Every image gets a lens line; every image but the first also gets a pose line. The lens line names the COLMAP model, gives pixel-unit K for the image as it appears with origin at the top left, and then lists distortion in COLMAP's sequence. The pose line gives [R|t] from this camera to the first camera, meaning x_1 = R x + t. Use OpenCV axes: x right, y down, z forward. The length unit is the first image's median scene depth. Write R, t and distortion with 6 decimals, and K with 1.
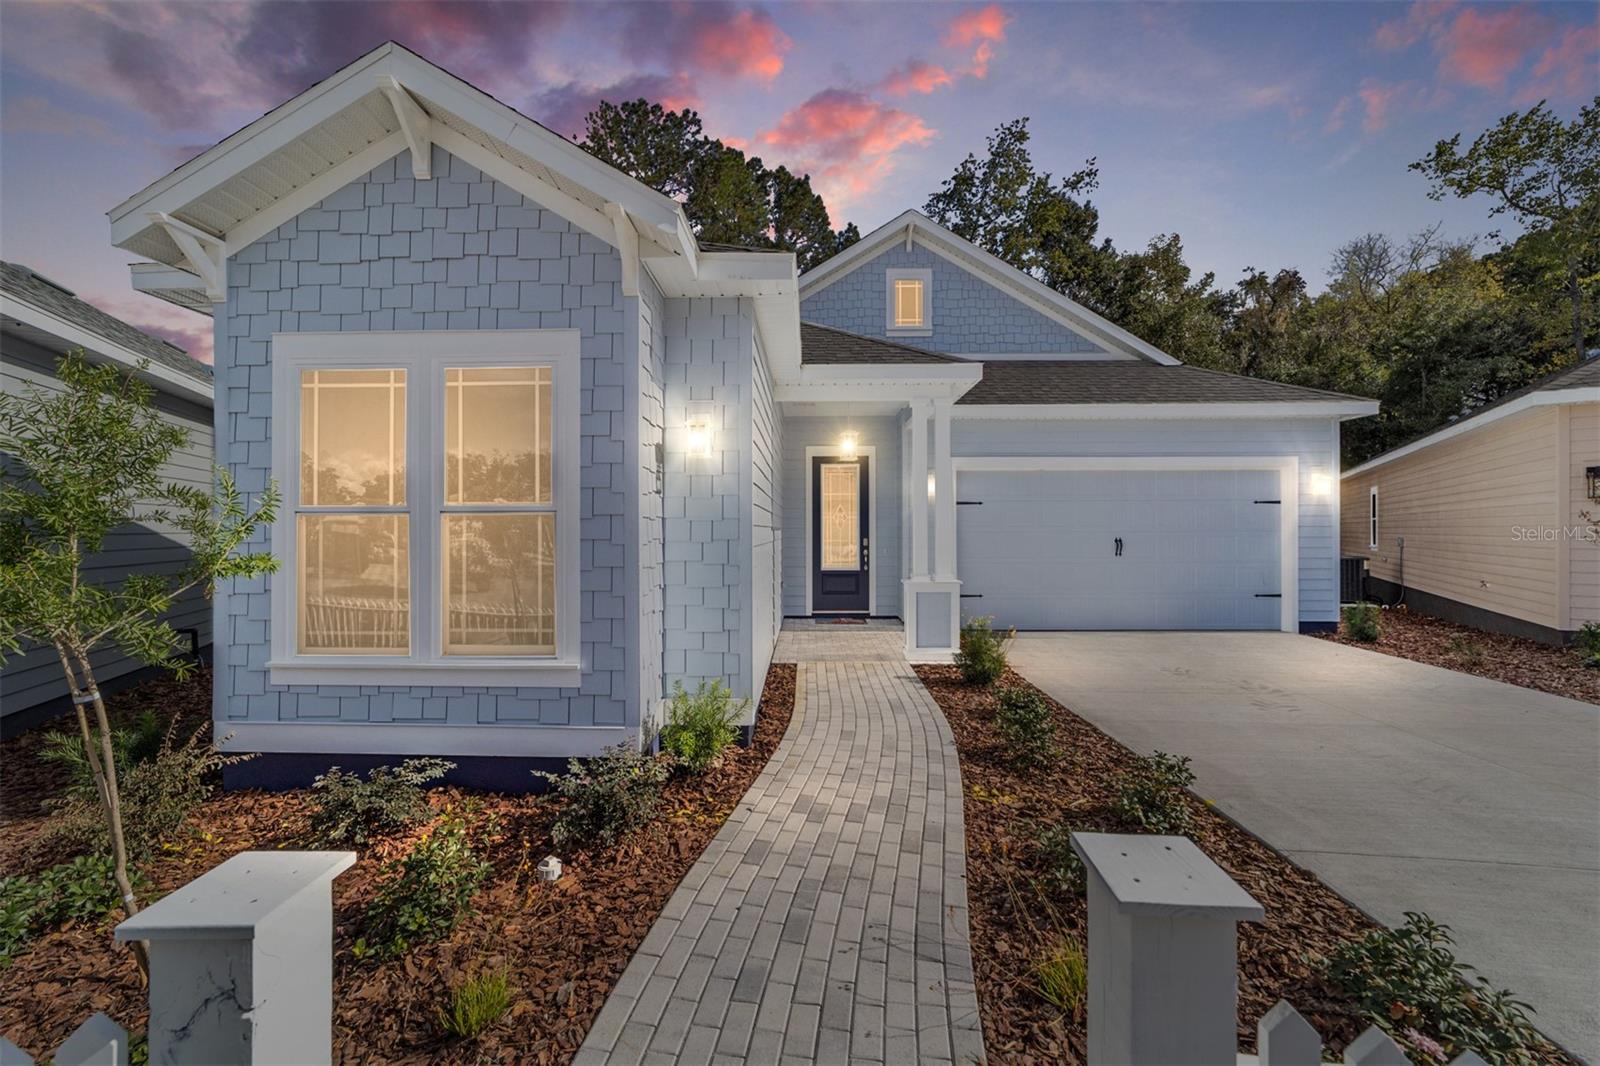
lens RADIAL K [[620.8, 0, 792.6], [0, 620.8, 526.1], [0, 0, 1]] dist [-0.017012, 0.009492]
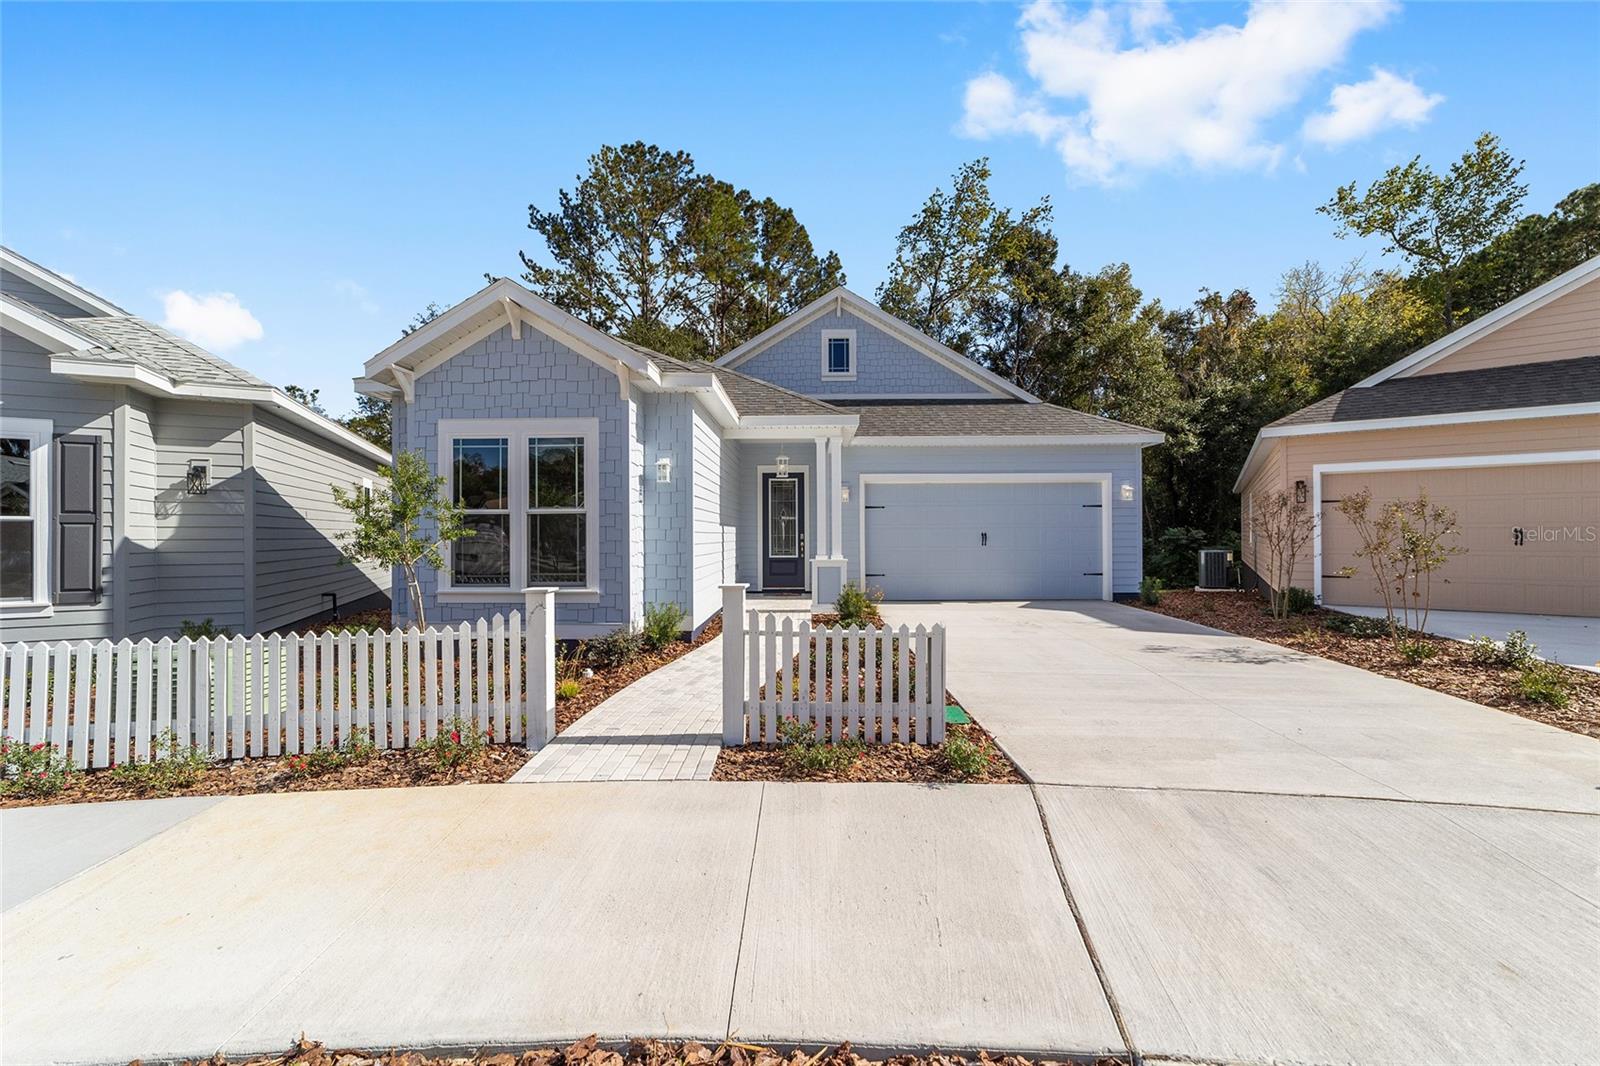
lens RADIAL K [[626.4, 0, 795.4], [0, 626.4, 527.8], [0, 0, 1]] dist [-0.018887, 0.009732]
pose [[0.999994, -0.003152, 0.001605, 0.031717], [0.003161, 0.999978, -0.005749, 0.004658], [-0.001587, 0.005754, 0.999982, -0.113142]]
